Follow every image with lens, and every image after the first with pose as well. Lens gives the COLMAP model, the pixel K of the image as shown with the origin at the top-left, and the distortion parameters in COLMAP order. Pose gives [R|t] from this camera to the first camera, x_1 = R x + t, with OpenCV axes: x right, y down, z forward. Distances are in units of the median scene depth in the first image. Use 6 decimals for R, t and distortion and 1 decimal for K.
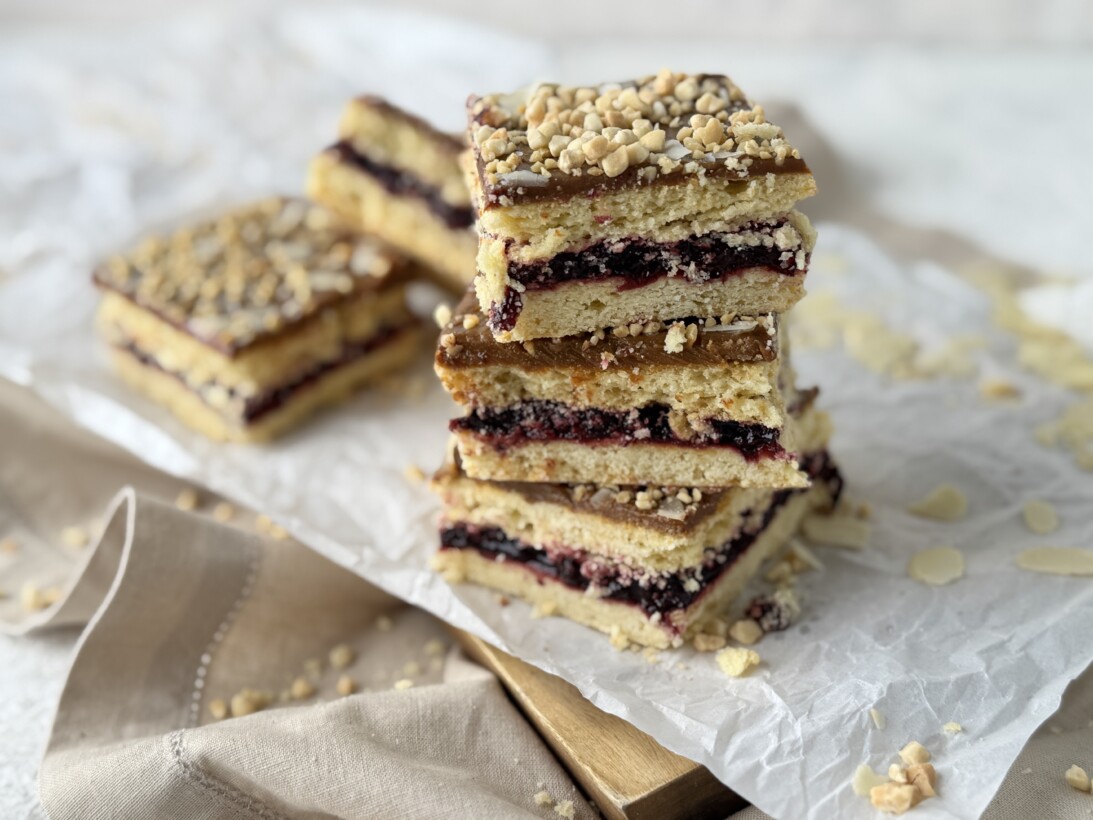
lens RADIAL K [[1459.9, 0, 542.7], [0, 1459.9, 390.5], [0, 0, 1]] dist [0.035085, -0.046857]
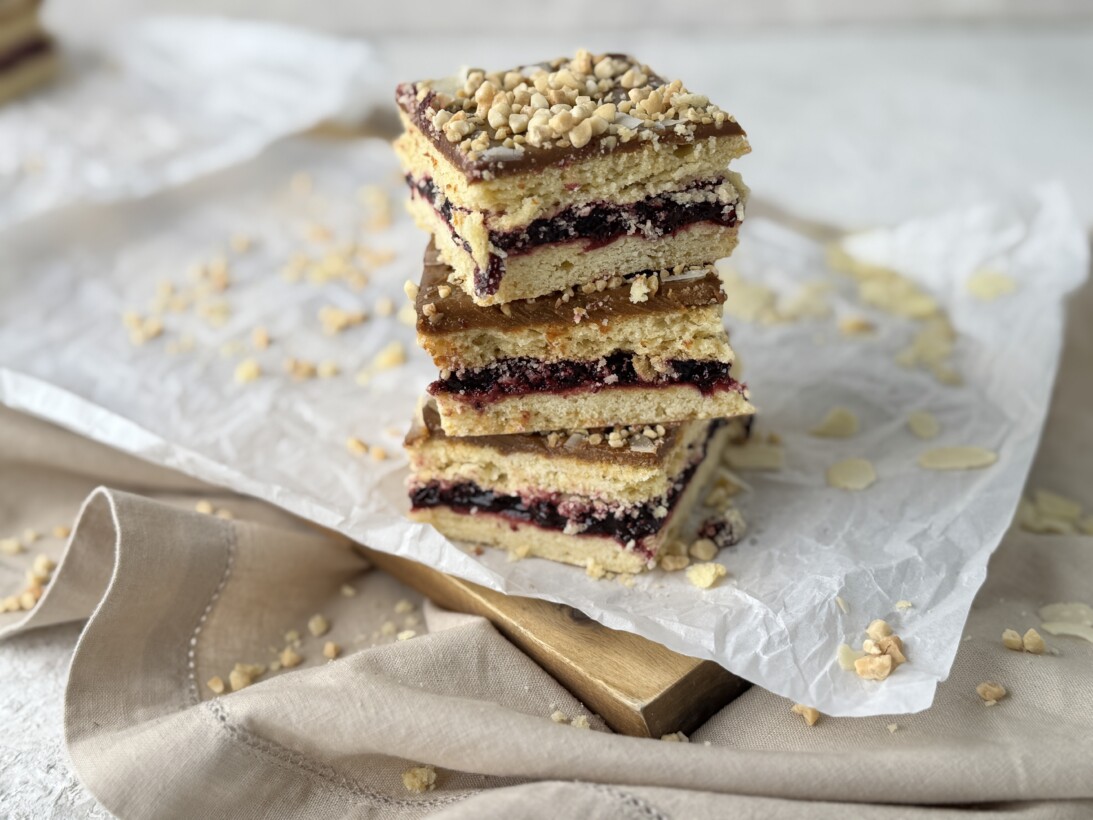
lens RADIAL K [[1459.9, 0, 542.7], [0, 1459.9, 390.5], [0, 0, 1]] dist [0.035085, -0.046857]
pose [[0.974258, -0.092435, 0.205613, -0.213428], [0.091937, 0.995693, 0.011995, 0.020299], [-0.205837, 0.007217, 0.978560, -0.073206]]
